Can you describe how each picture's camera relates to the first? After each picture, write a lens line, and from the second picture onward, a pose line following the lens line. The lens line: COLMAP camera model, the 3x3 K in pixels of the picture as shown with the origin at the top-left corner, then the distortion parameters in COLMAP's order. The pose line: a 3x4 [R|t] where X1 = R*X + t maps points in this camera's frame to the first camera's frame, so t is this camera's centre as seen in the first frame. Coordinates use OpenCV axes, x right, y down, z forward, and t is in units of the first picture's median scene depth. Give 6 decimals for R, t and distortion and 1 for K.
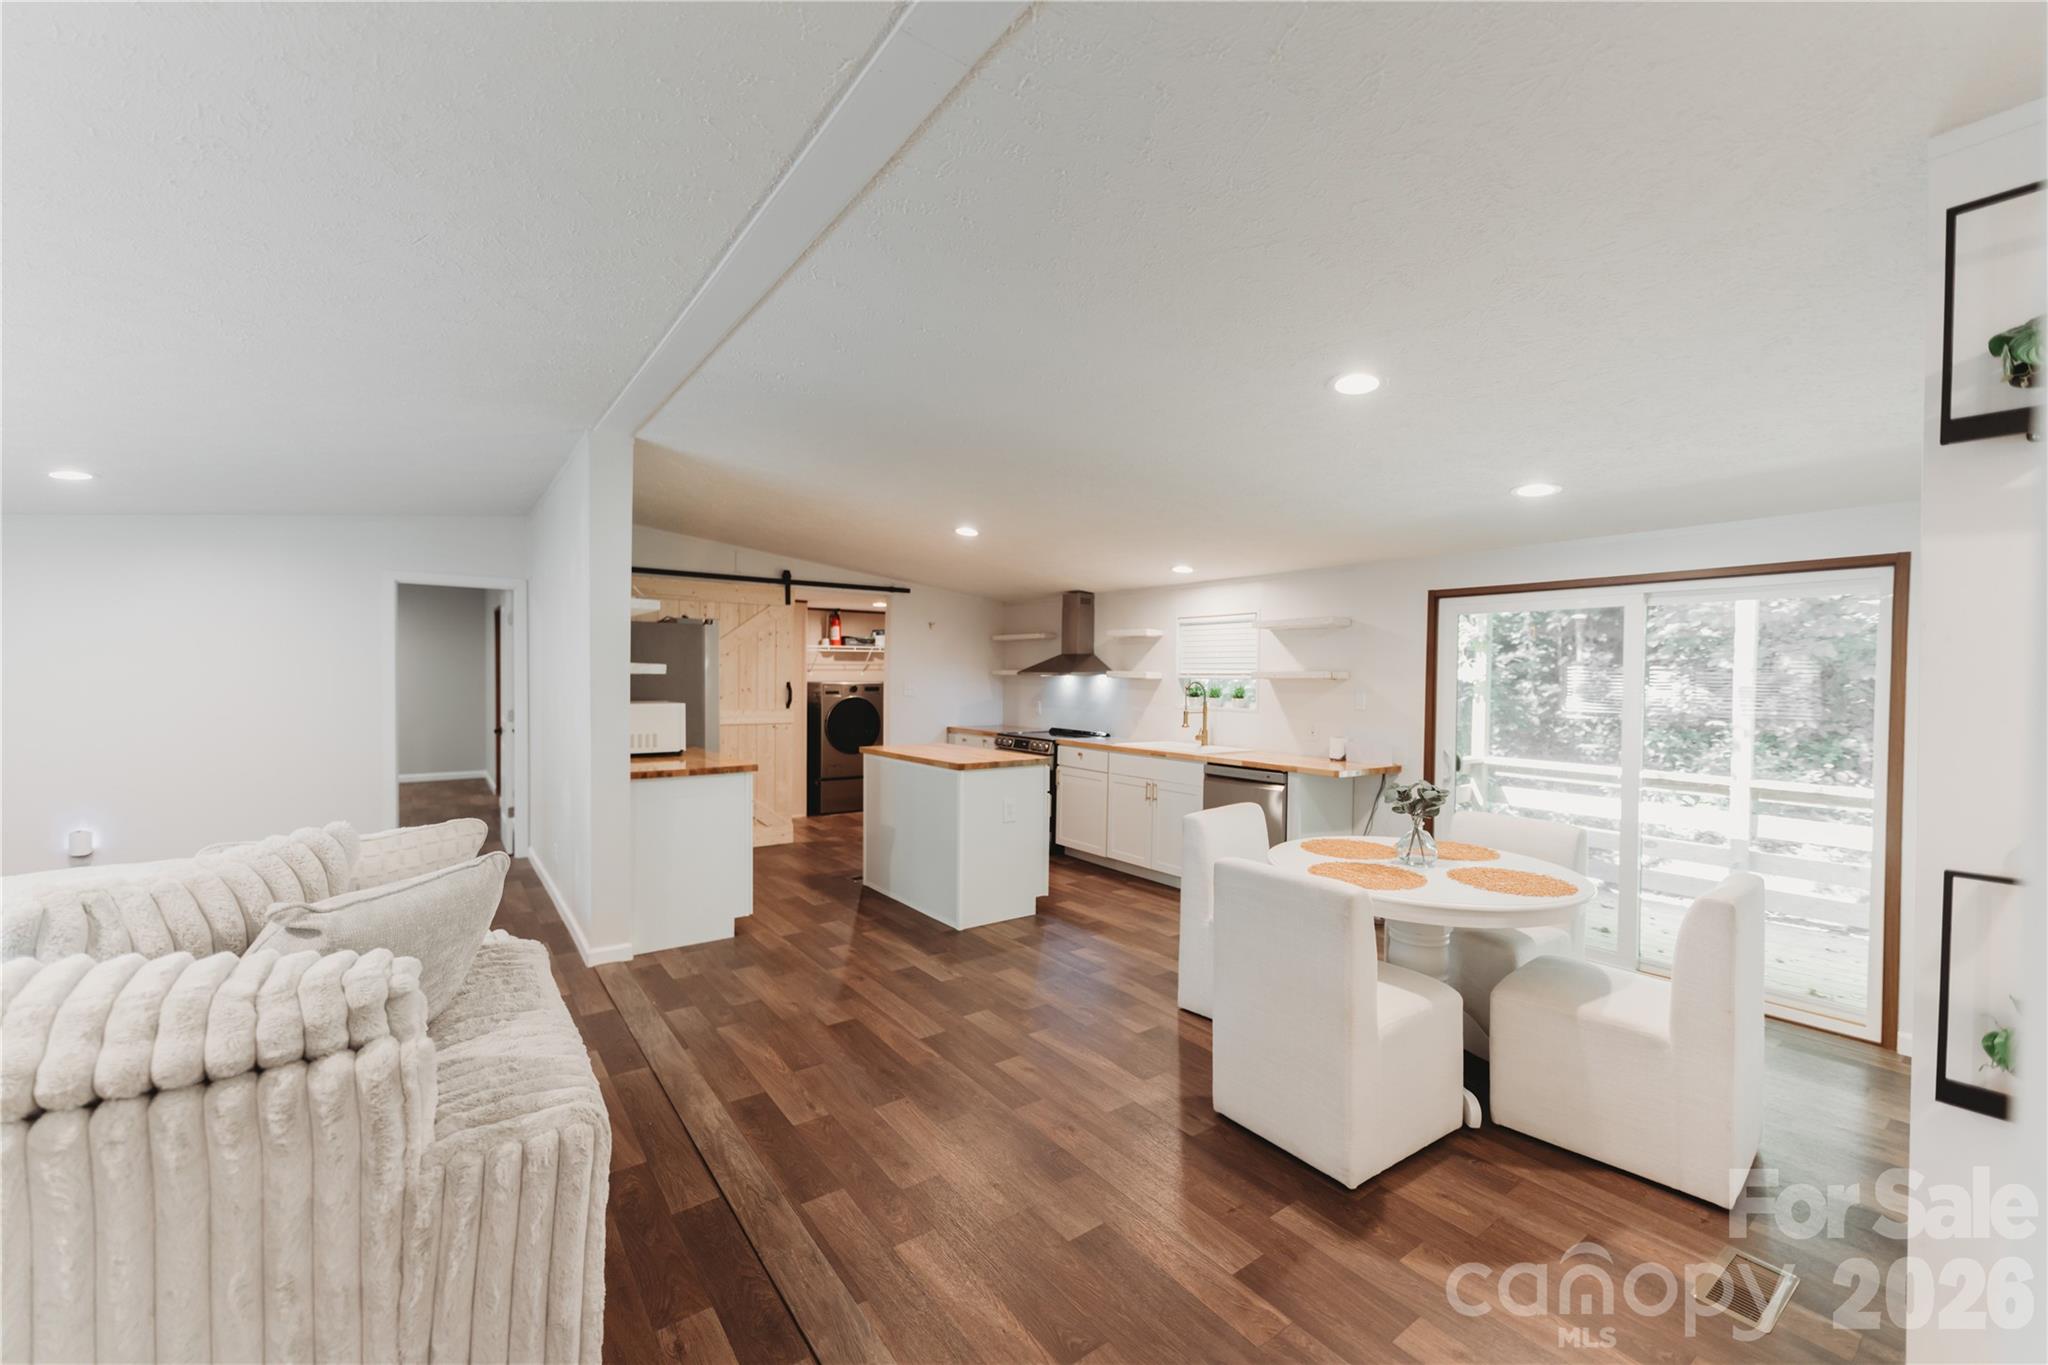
lens RADIAL K [[815.2, 0, 1022.5], [0, 815.2, 689.1], [0, 0, 1]] dist [0.007424, -0.003678]
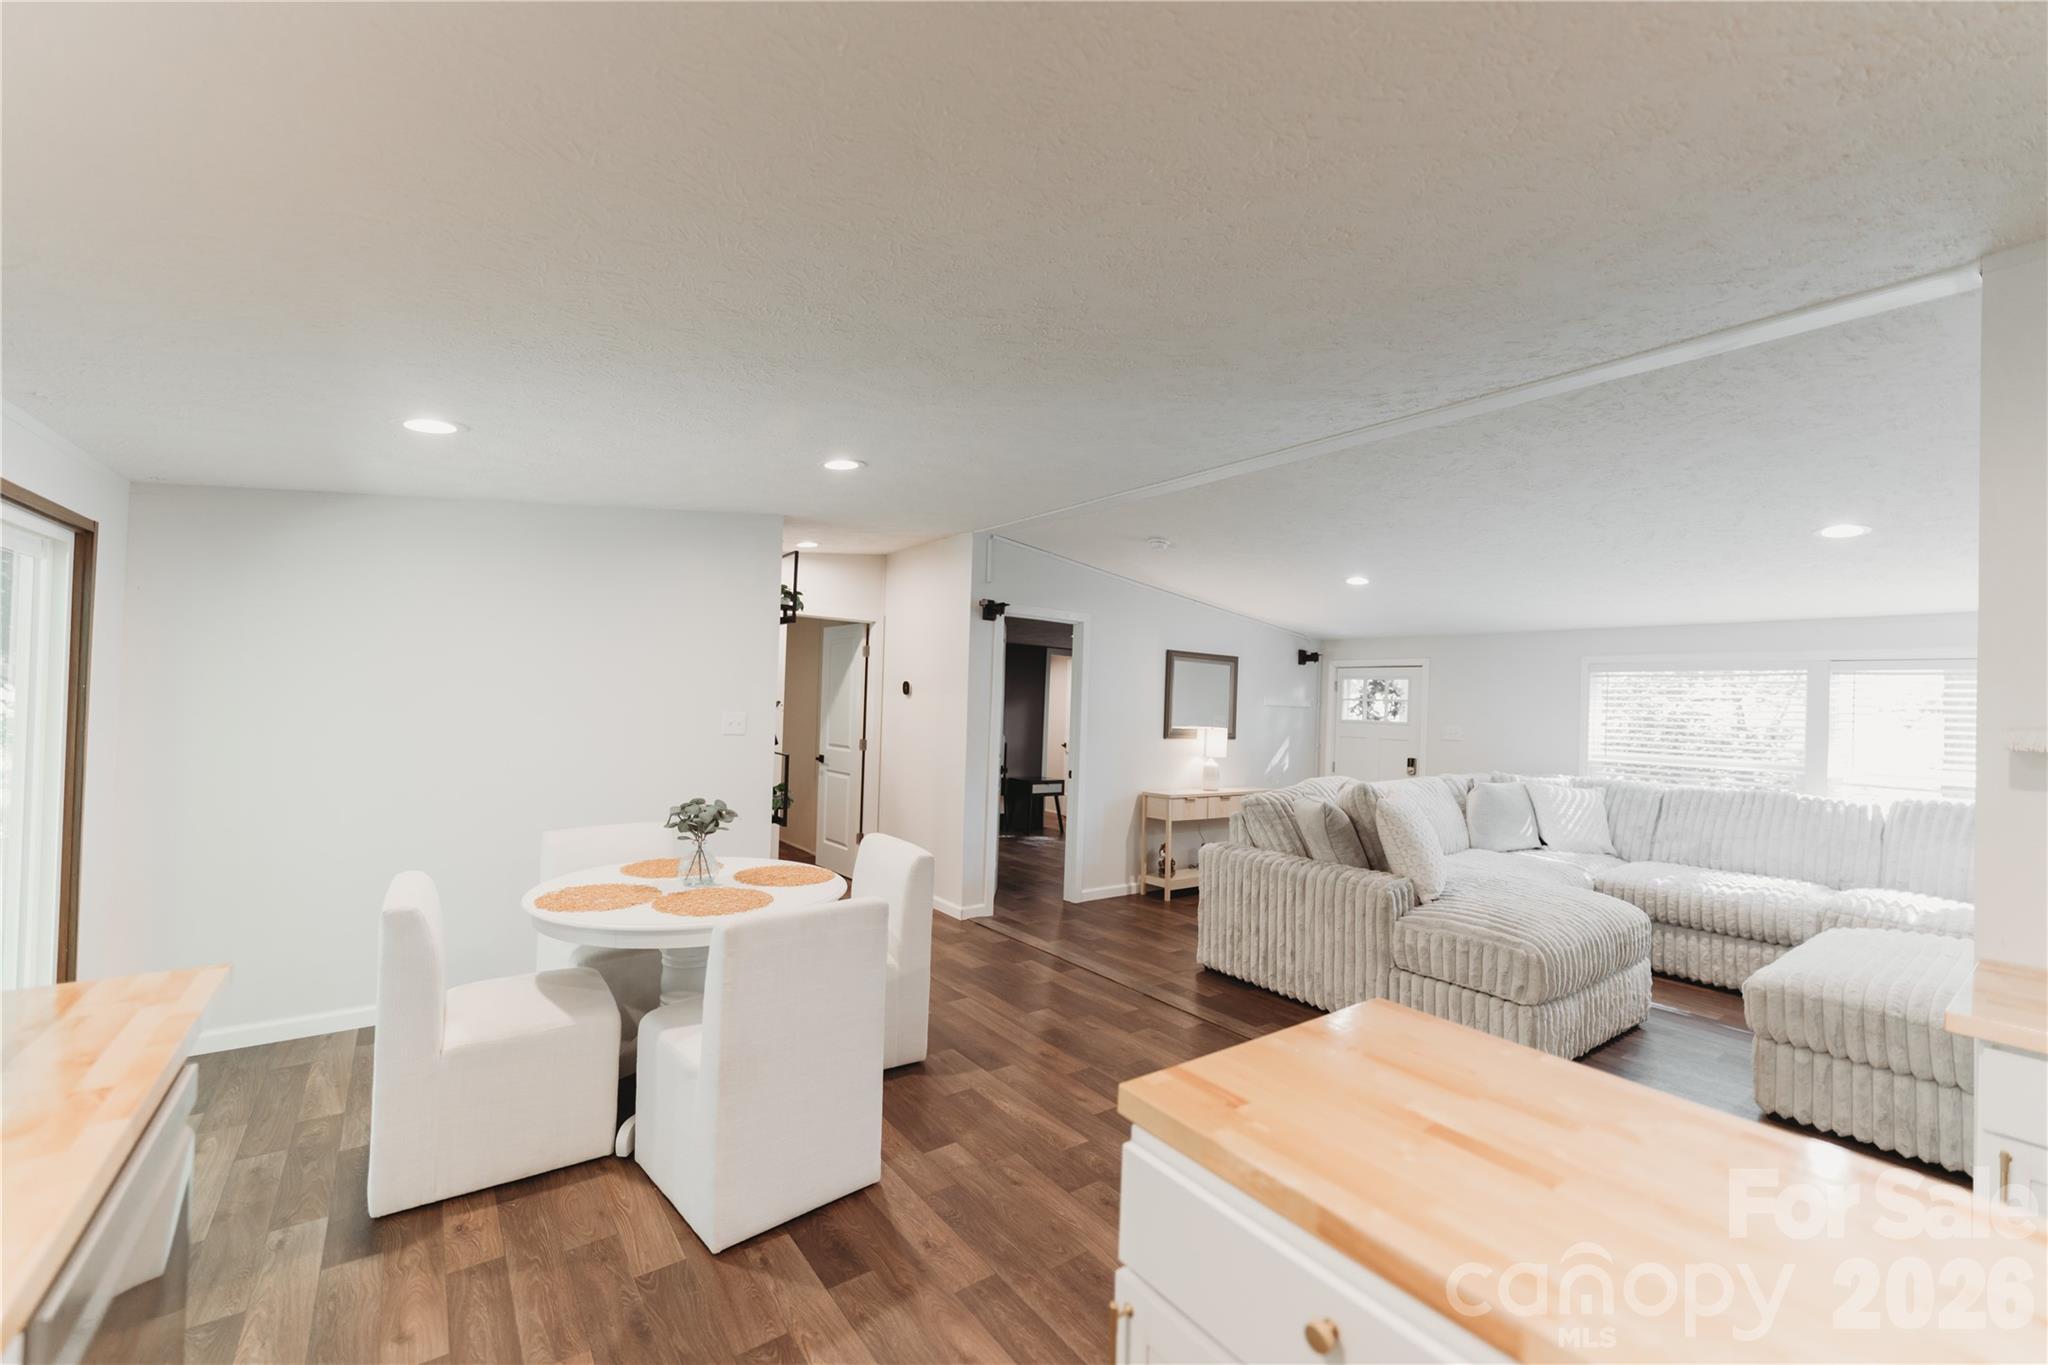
lens RADIAL K [[818.7, 0, 1020.6], [0, 818.7, 693.5], [0, 0, 1]] dist [0.008692, -0.004833]
pose [[-0.998988, -0.044975, -0.001119, 0.069452], [-0.044981, 0.998963, 0.007081, -0.025559], [0.000799, 0.007124, -0.999974, 1.298718]]
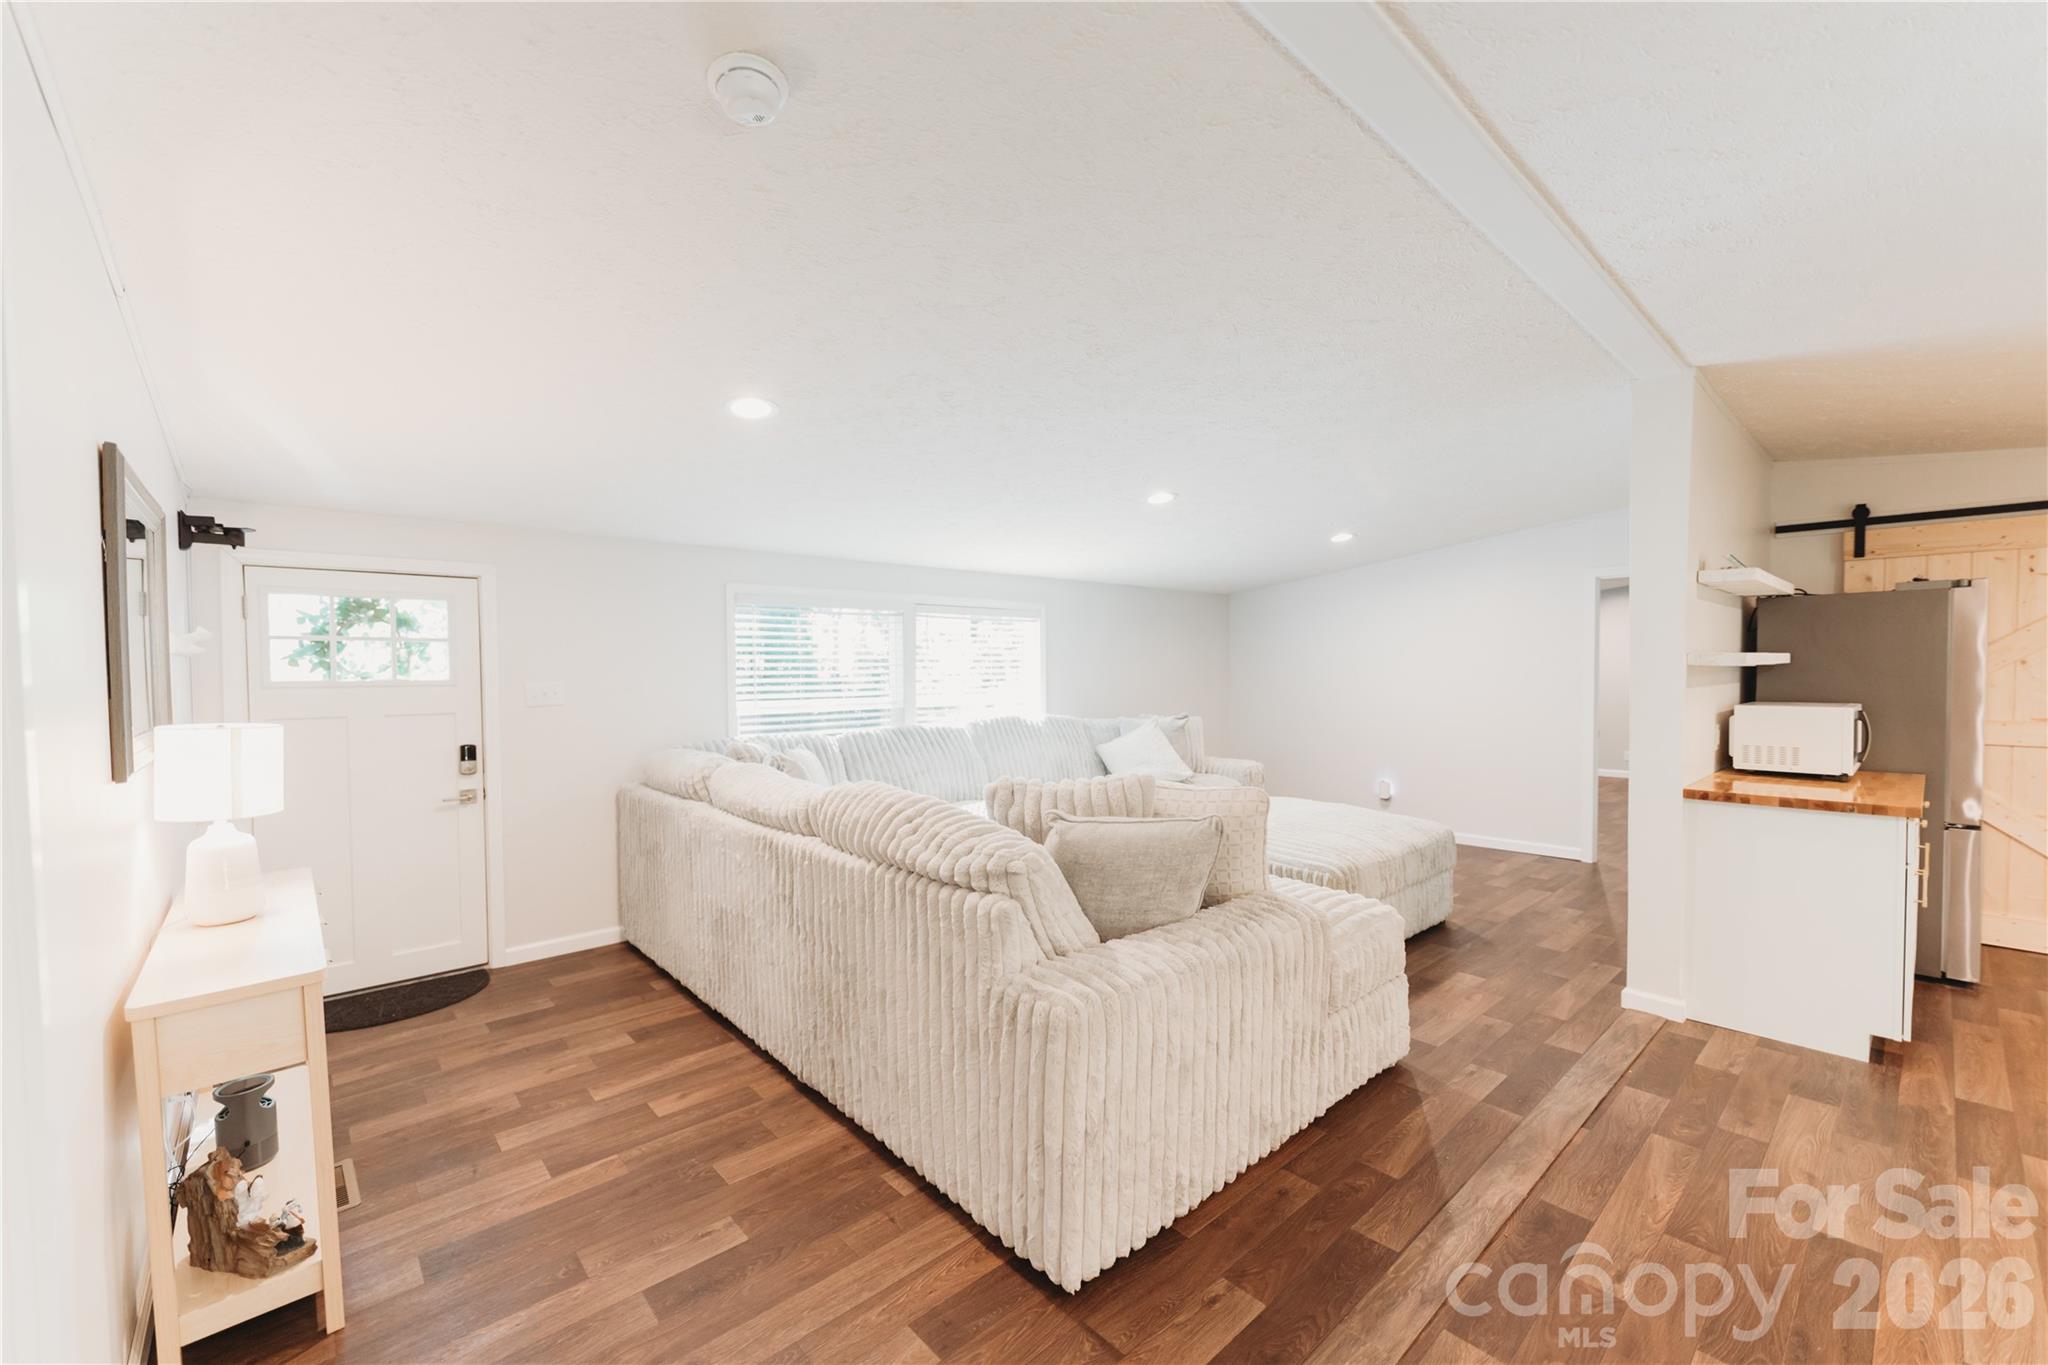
lens RADIAL K [[818.7, 0, 1020.6], [0, 818.7, 693.5], [0, 0, 1]] dist [0.008692, -0.004833]
pose [[0.094696, 0.019168, -0.995322, 0.228382], [-0.009694, 0.999785, 0.018331, -0.000499], [0.995459, 0.007913, 0.094861, 0.242926]]
